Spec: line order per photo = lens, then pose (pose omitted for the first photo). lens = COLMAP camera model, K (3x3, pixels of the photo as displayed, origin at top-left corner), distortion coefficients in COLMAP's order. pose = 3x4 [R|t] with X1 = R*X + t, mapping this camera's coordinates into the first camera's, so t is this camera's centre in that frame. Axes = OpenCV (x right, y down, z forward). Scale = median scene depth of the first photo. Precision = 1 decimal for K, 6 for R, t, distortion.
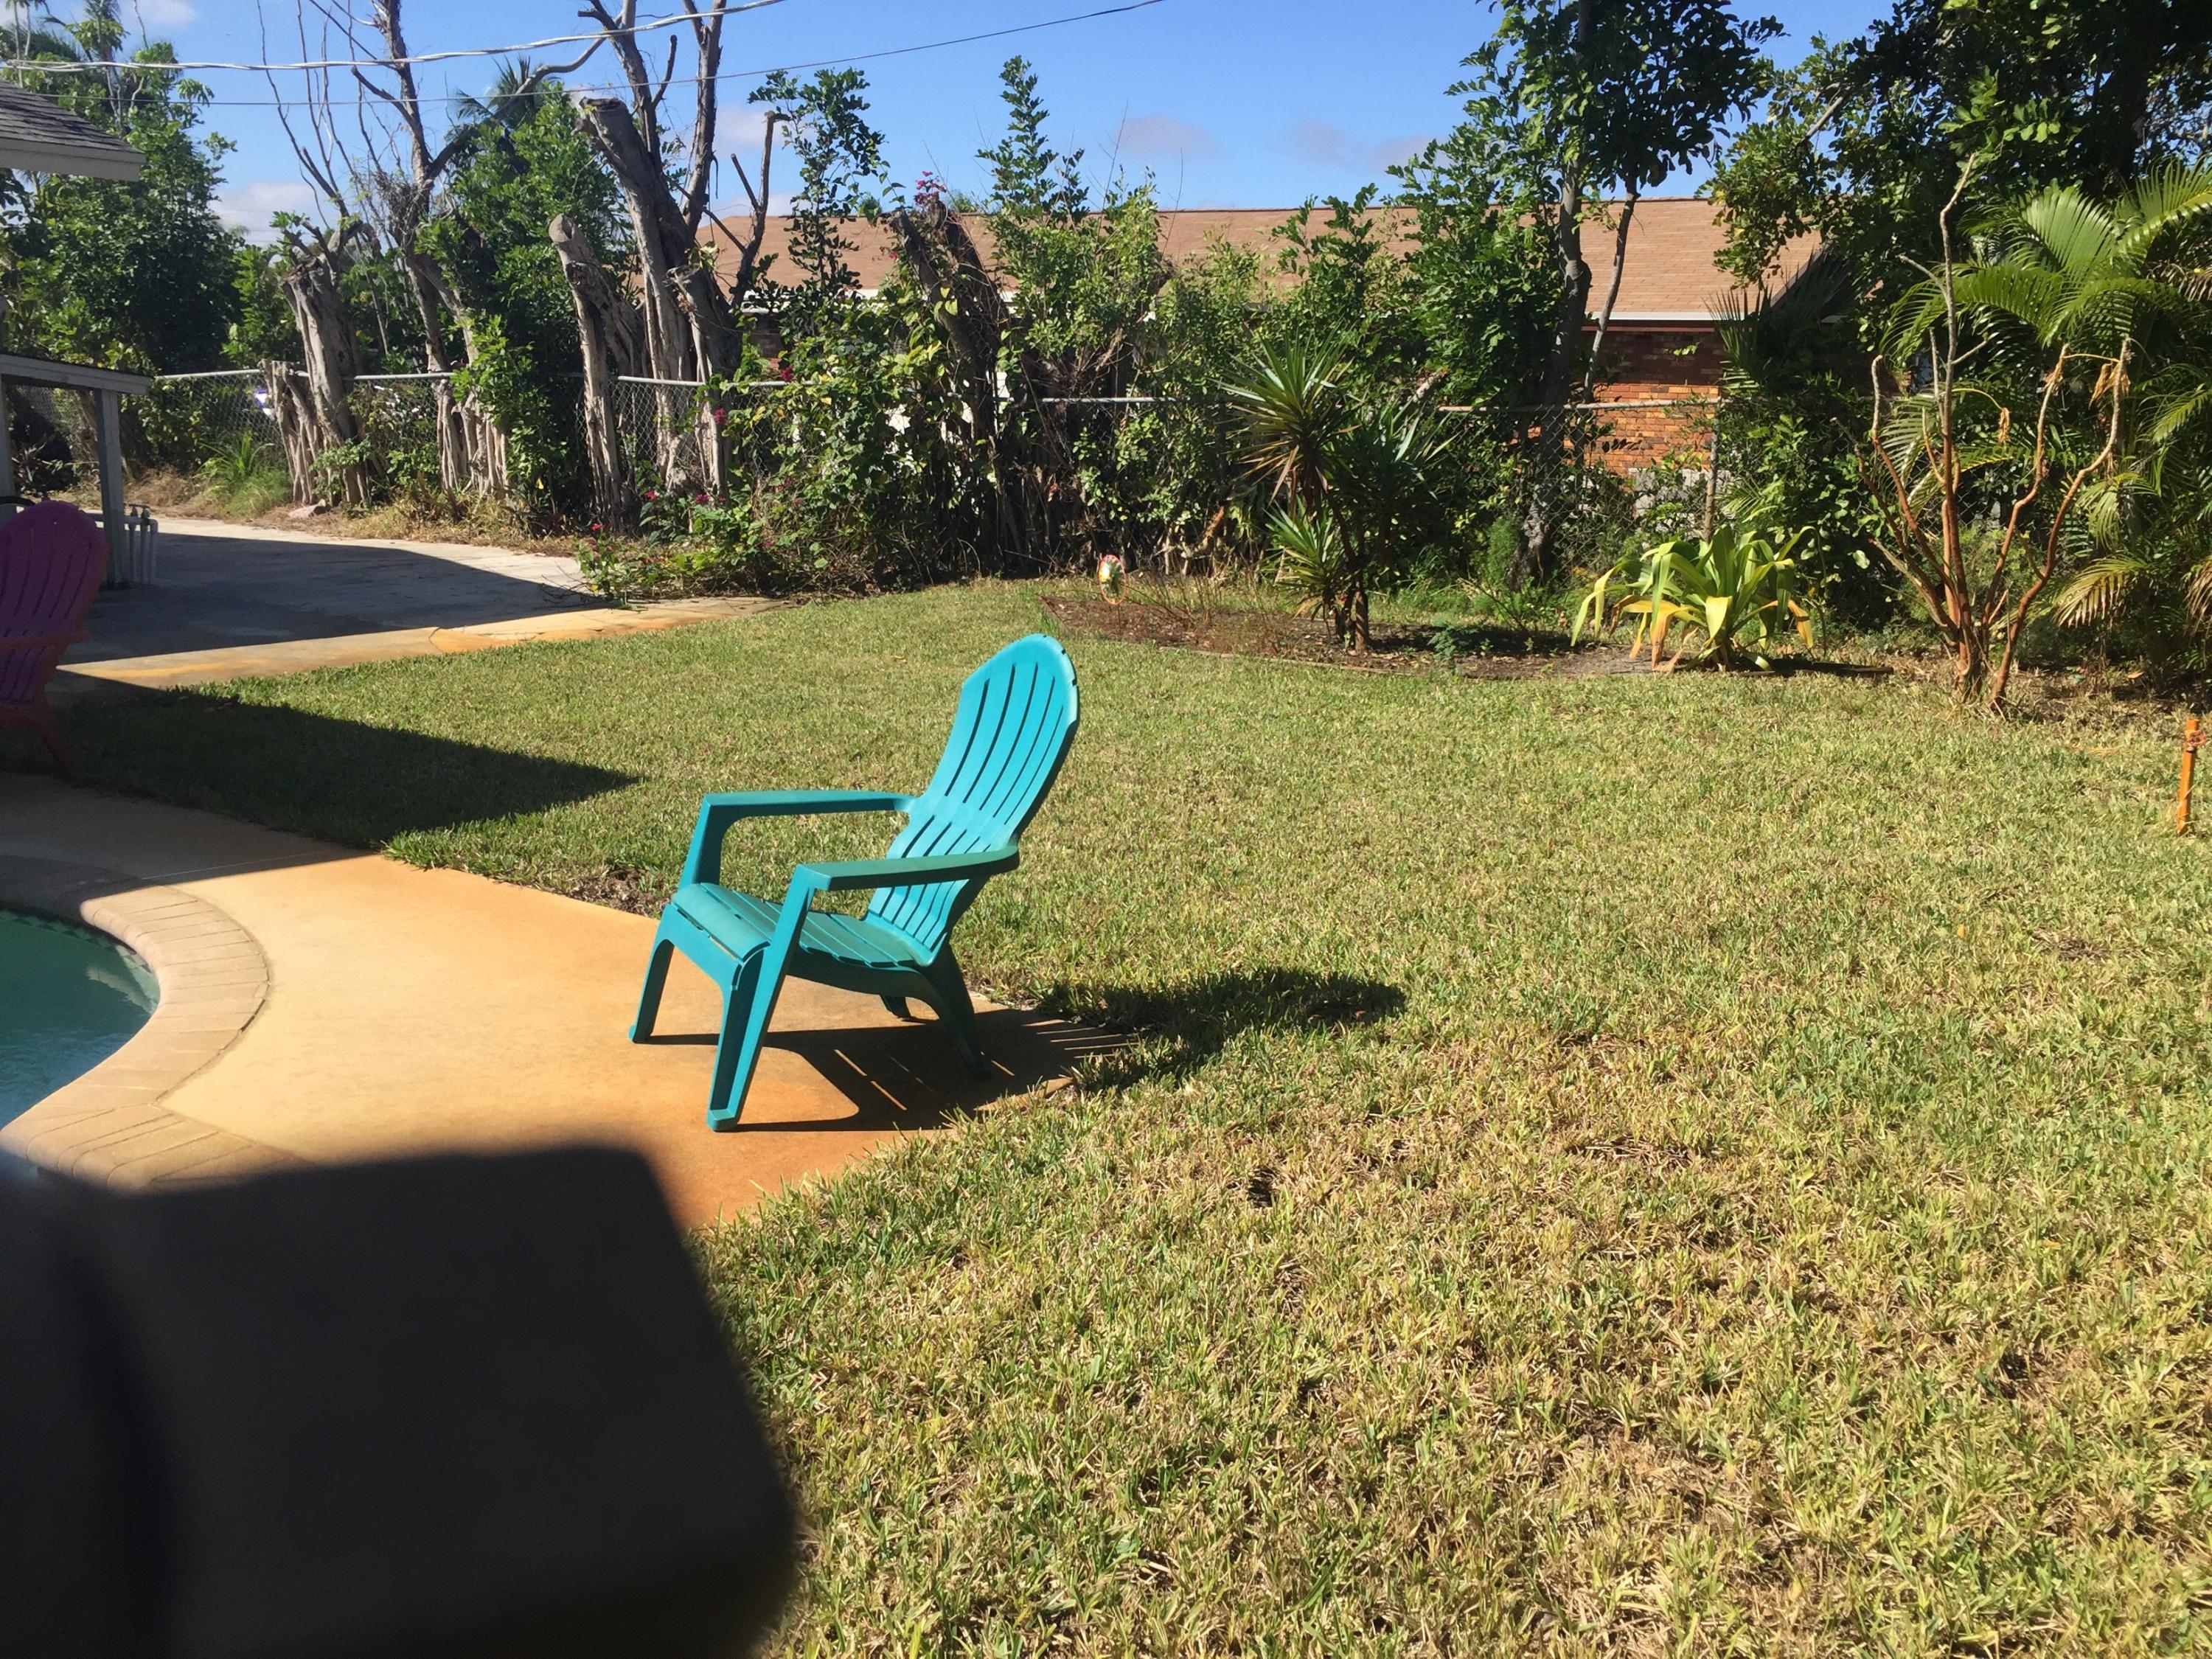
lens RADIAL K [[1851.6, 0, 1106.0], [0, 1851.6, 829.5], [0, 0, 1]] dist [0.068935, -0.076992]
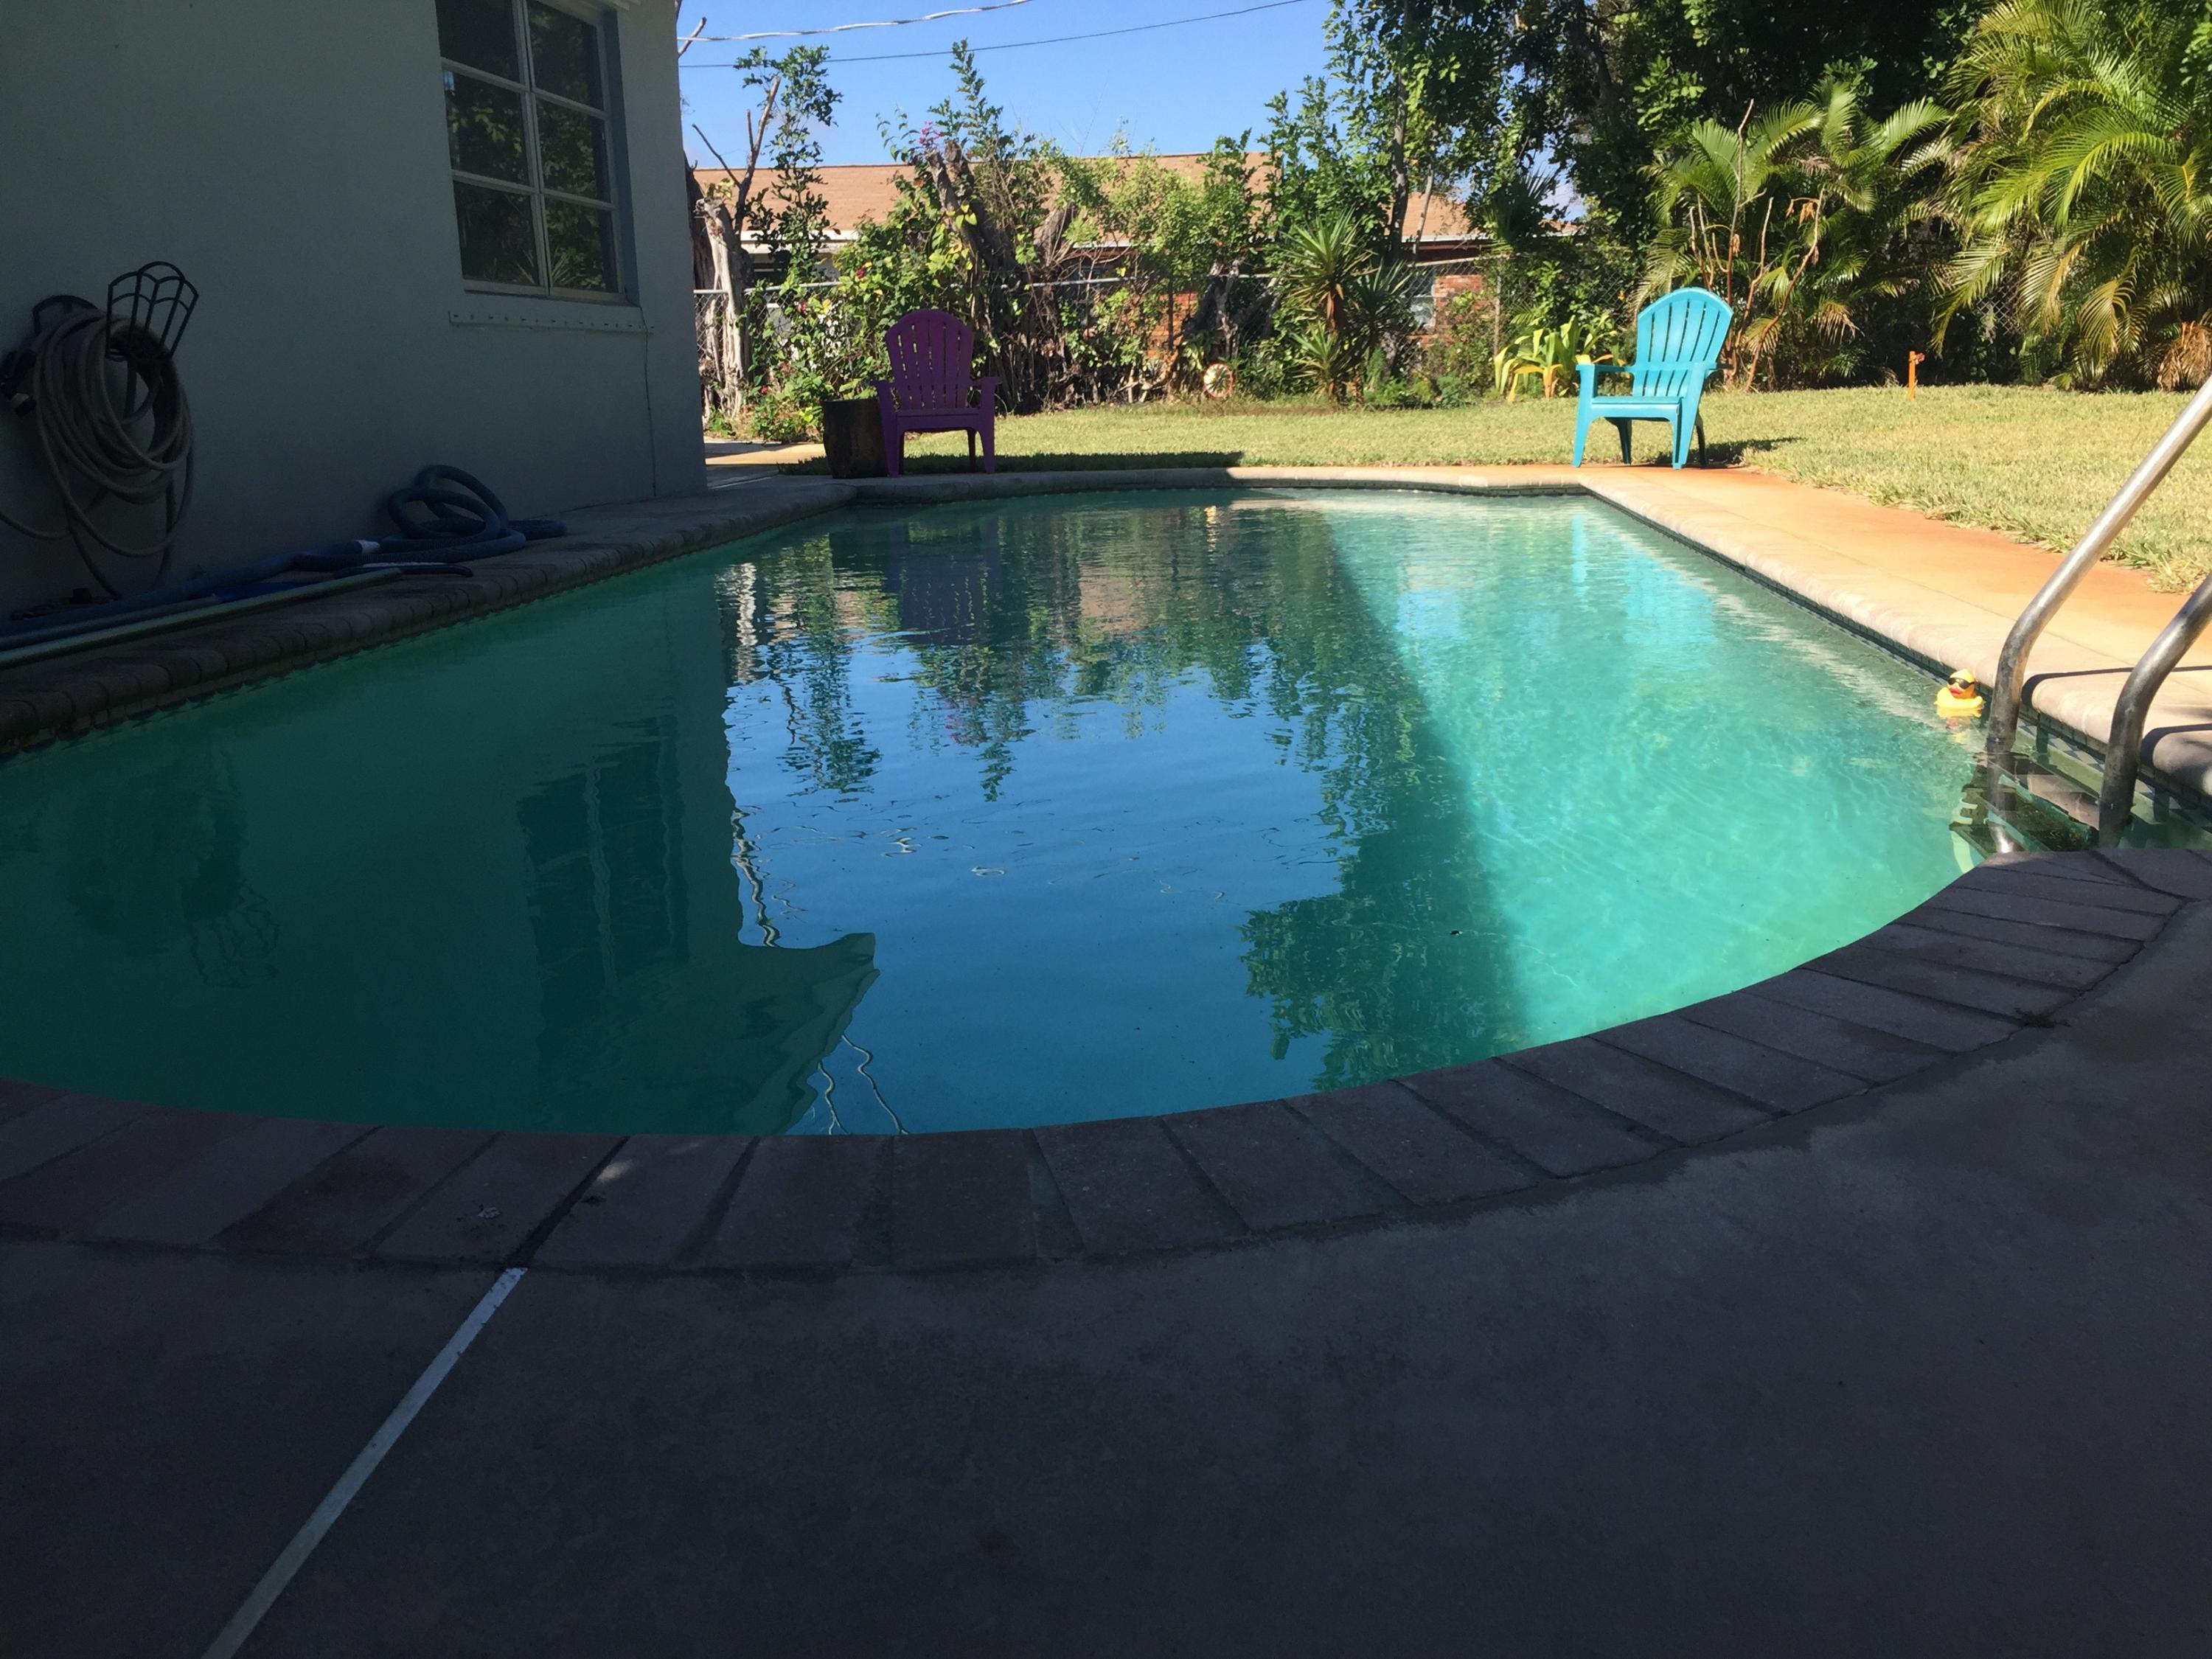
lens RADIAL K [[1863.9, 0, 1125.6], [0, 1863.9, 857.6], [0, 0, 1]] dist [0.069853, -0.092634]
pose [[0.899687, -0.161876, 0.405413, -0.622706], [0.152879, 0.986729, 0.054720, 0.132604], [-0.408890, 0.012748, 0.912494, -0.326908]]
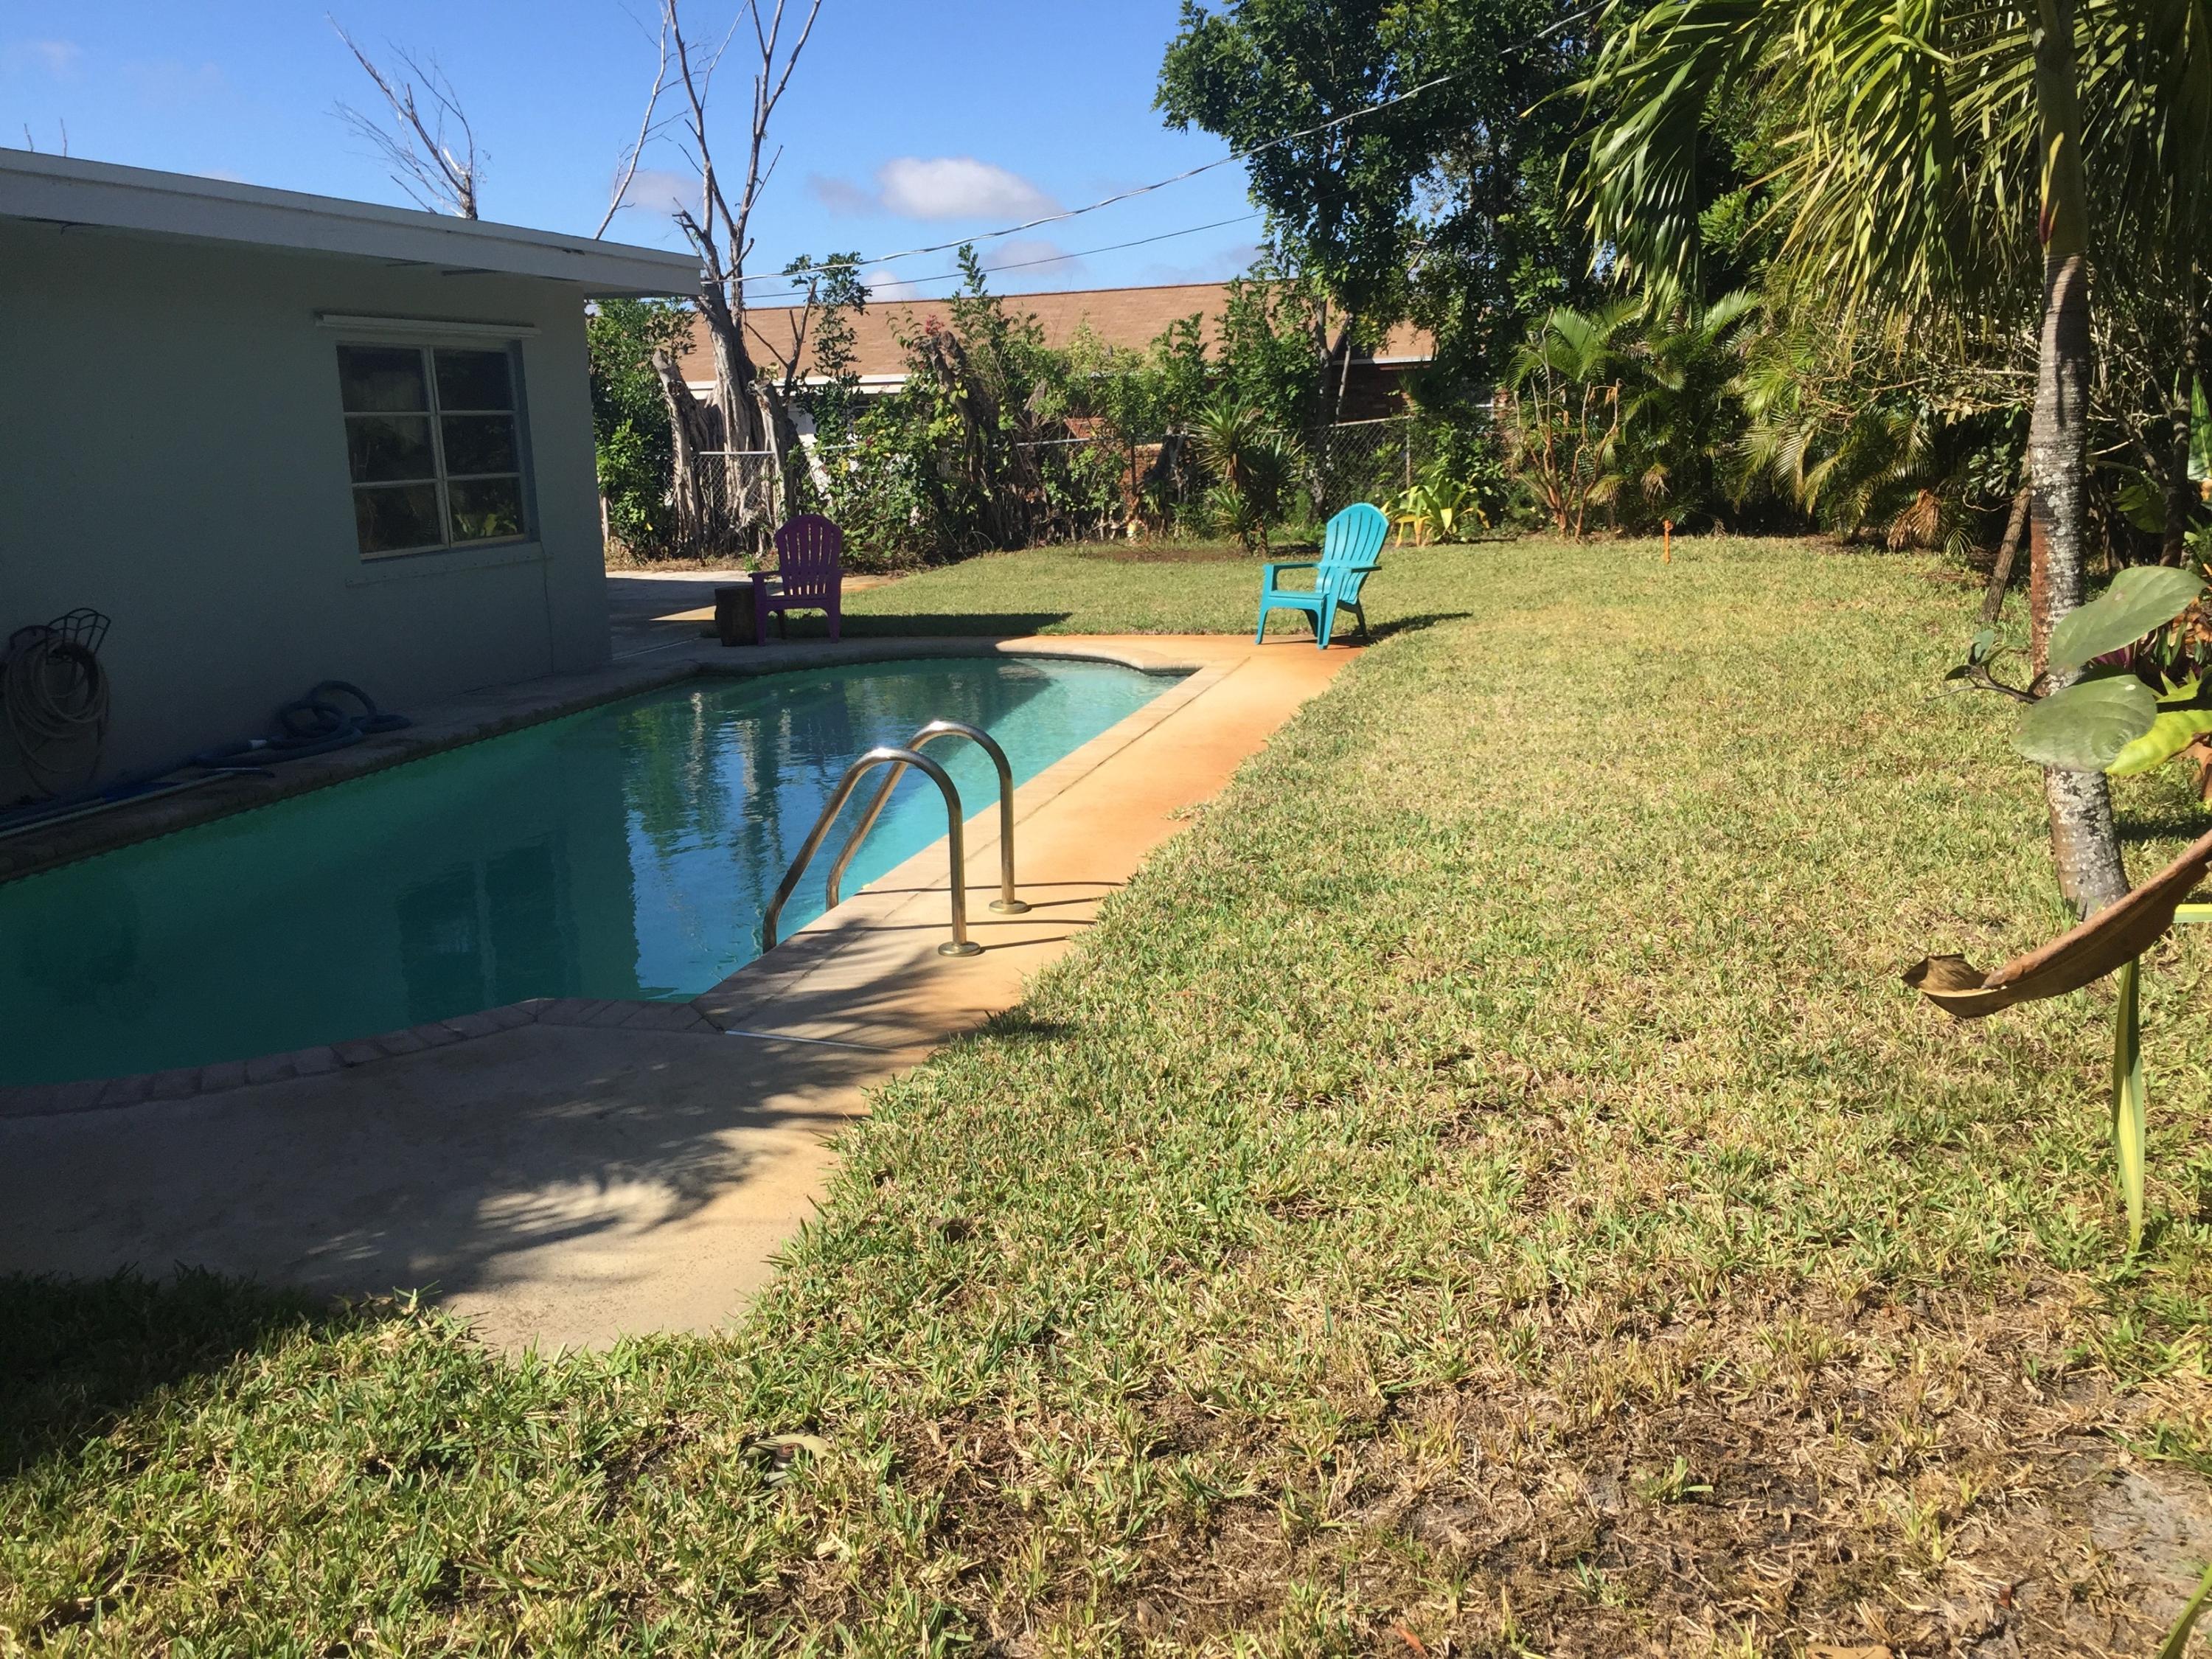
lens RADIAL K [[1851.6, 0, 1106.0], [0, 1851.6, 829.5], [0, 0, 1]] dist [0.068935, -0.076992]
pose [[0.952633, -0.130738, 0.274586, -0.470576], [0.137240, 0.990528, -0.004516, 0.135715], [-0.271395, 0.041986, 0.961552, -0.637093]]
